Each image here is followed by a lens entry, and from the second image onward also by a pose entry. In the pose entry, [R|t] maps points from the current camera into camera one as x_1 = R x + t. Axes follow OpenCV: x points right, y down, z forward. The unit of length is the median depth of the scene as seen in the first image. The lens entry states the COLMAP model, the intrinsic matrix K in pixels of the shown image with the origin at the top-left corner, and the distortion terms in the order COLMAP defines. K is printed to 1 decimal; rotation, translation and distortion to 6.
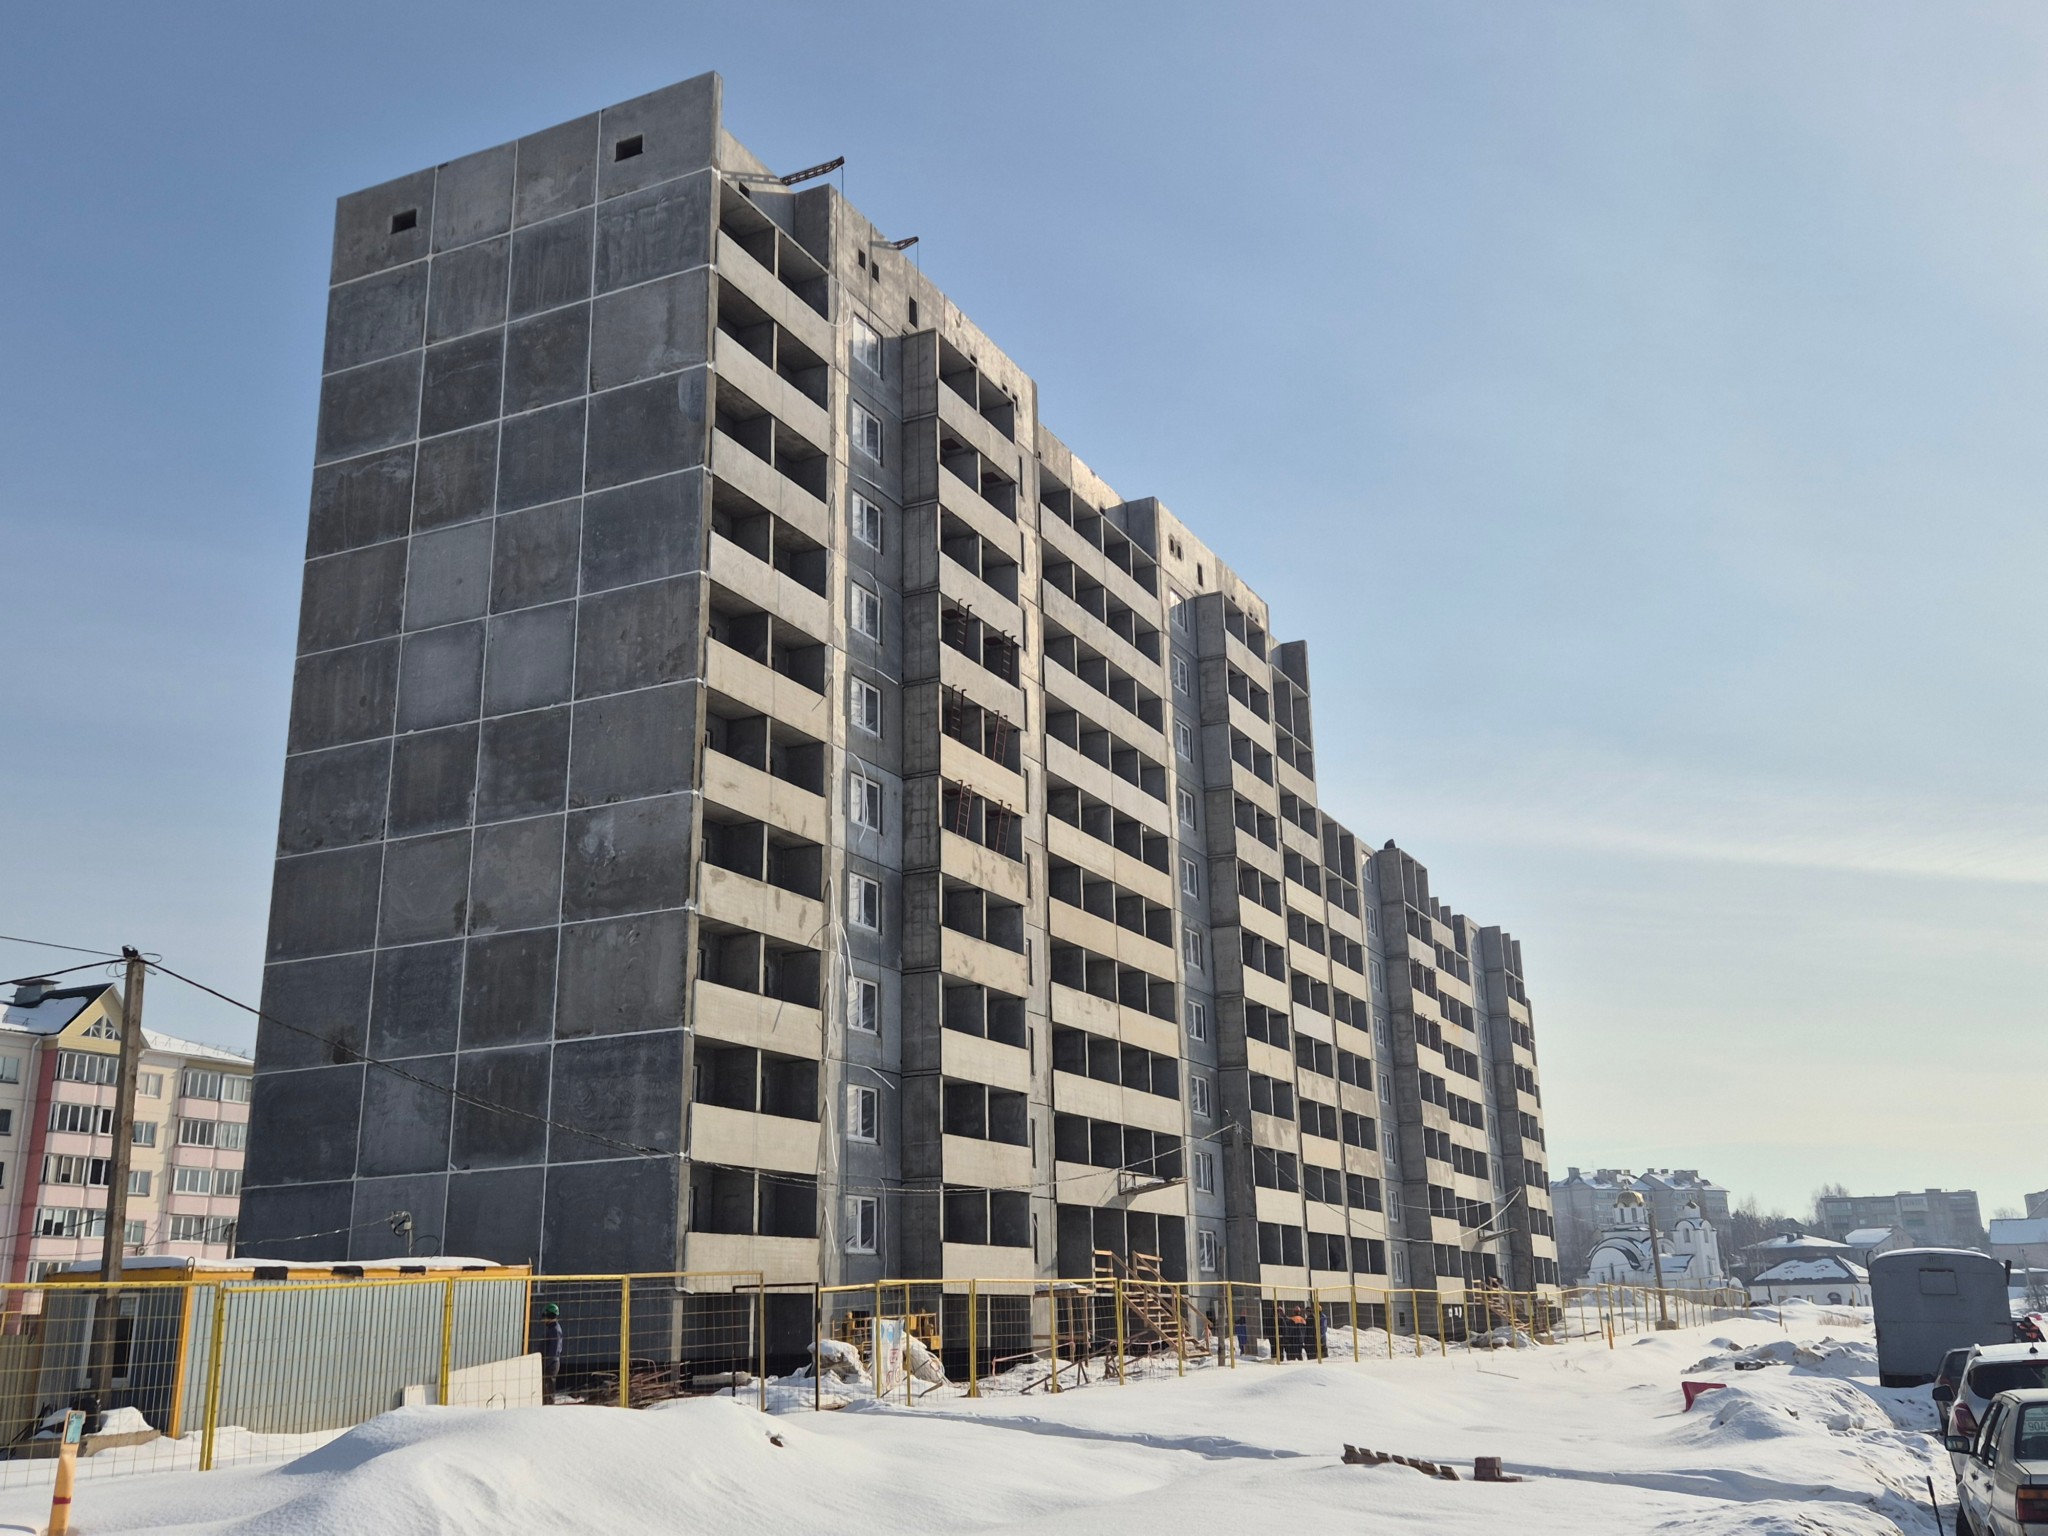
lens RADIAL K [[1806.5, 0, 1024.0], [0, 1806.5, 768.0], [0, 0, 1]] dist [0.065199, -0.006089]
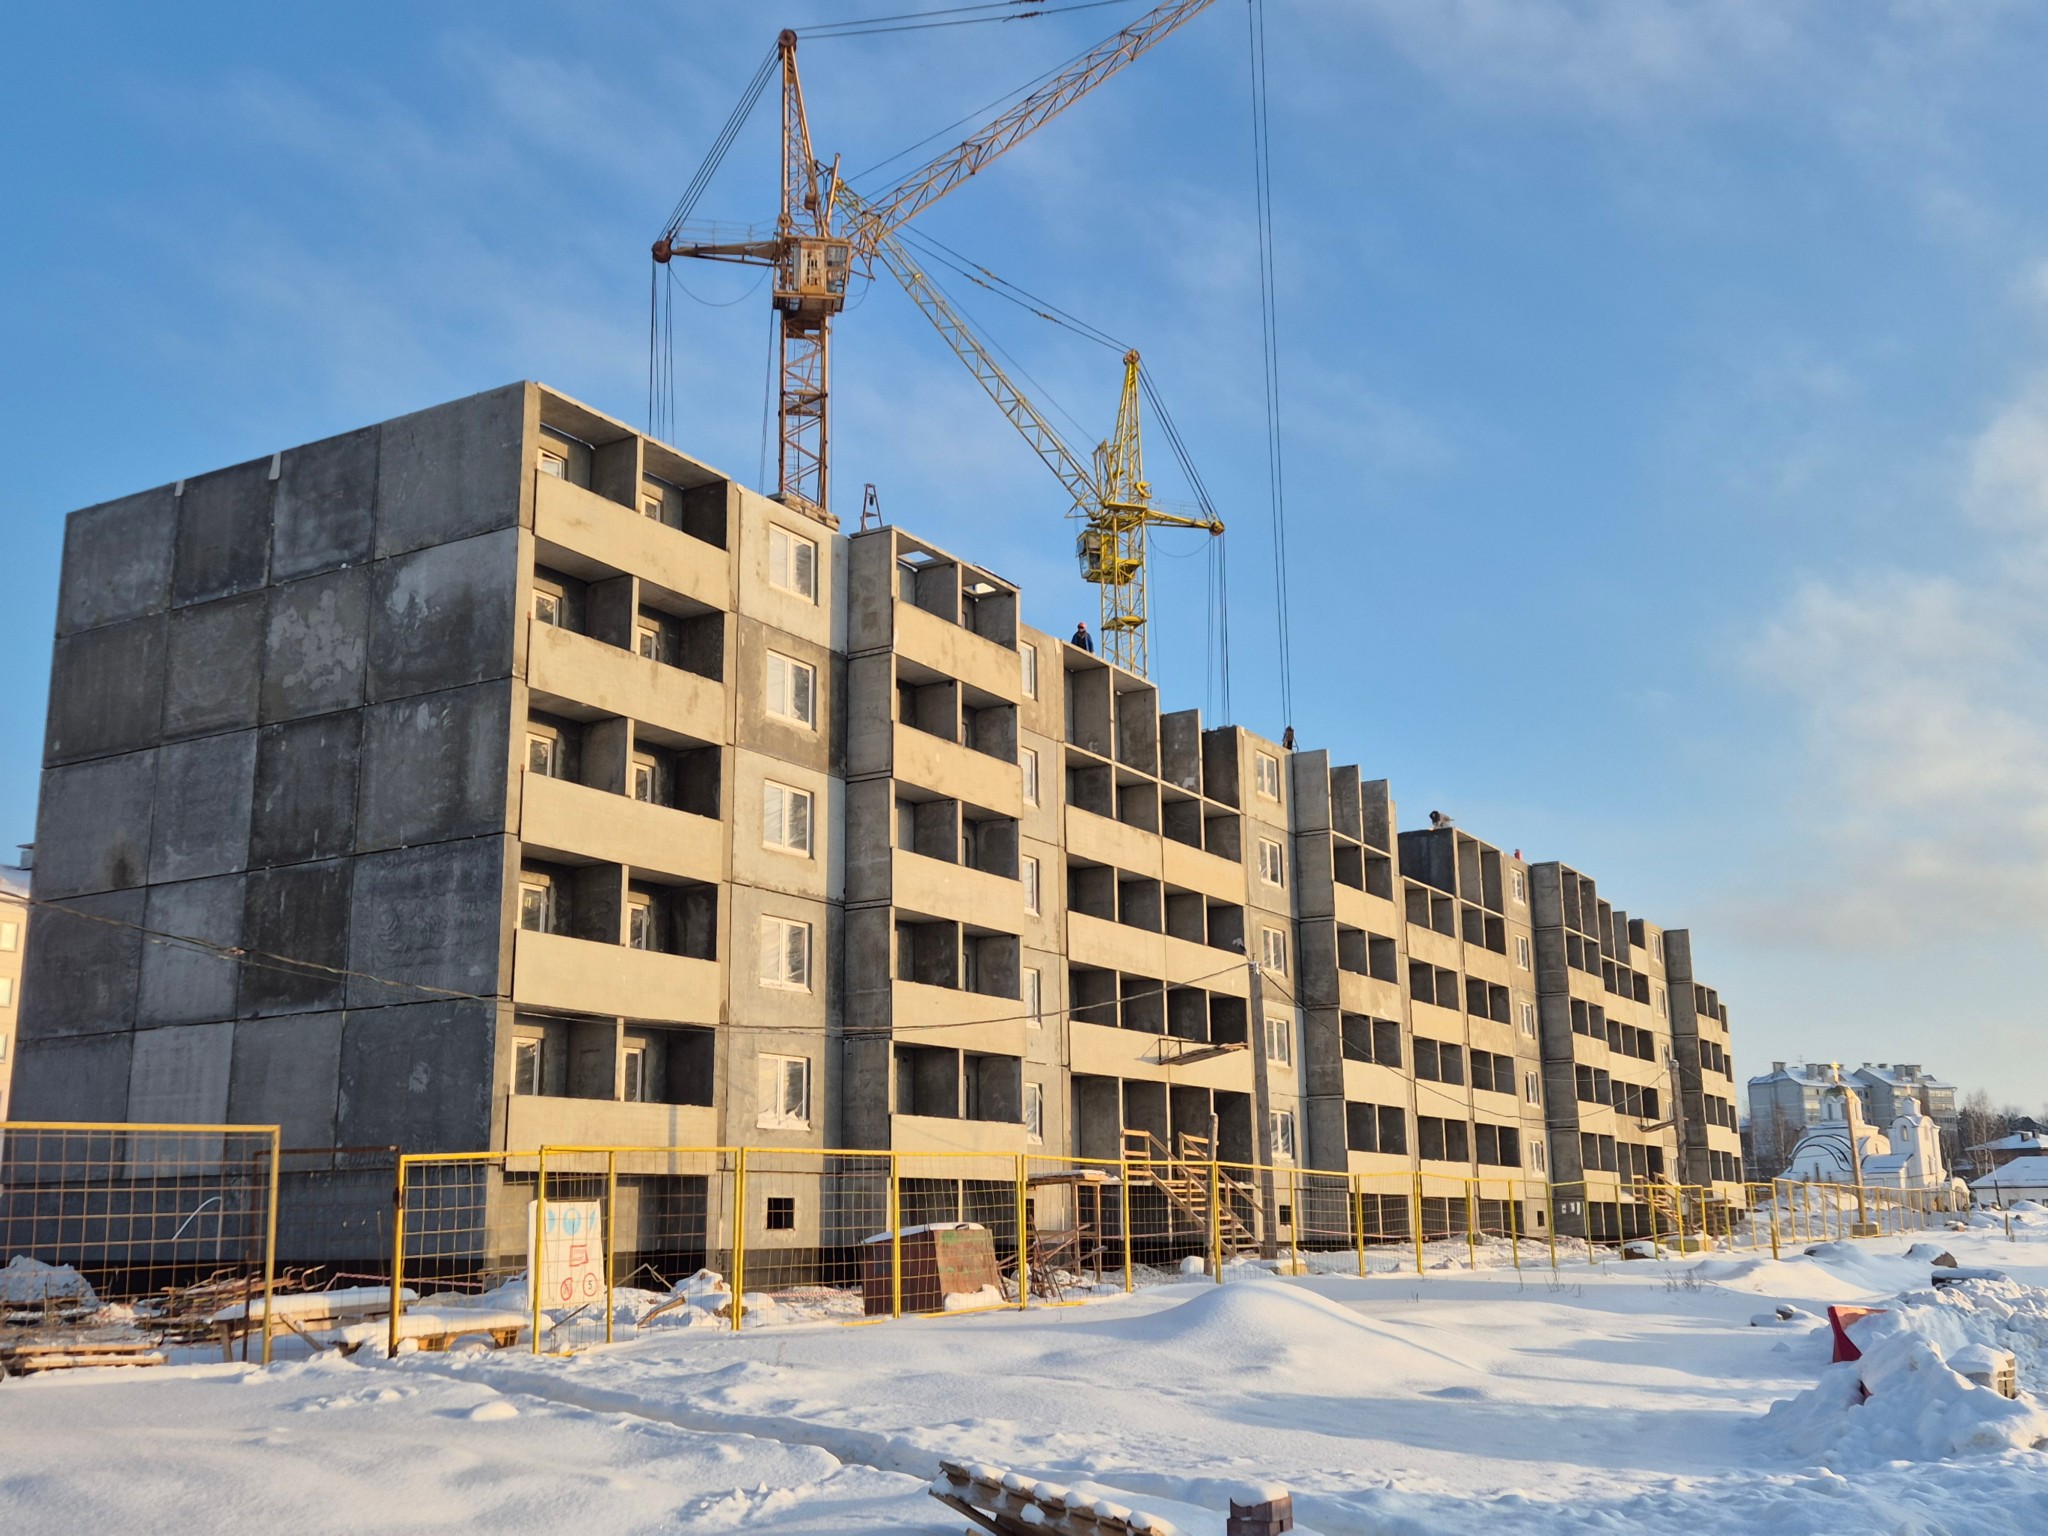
lens RADIAL K [[1914.8, 0, 1024.0], [0, 1914.8, 768.0], [0, 0, 1]] dist [0.071119, -0.010585]
pose [[0.996603, -0.010208, -0.081722, 0.075253], [0.015528, 0.997782, 0.064733, 0.052434], [0.080880, -0.065782, 0.994551, 0.166189]]
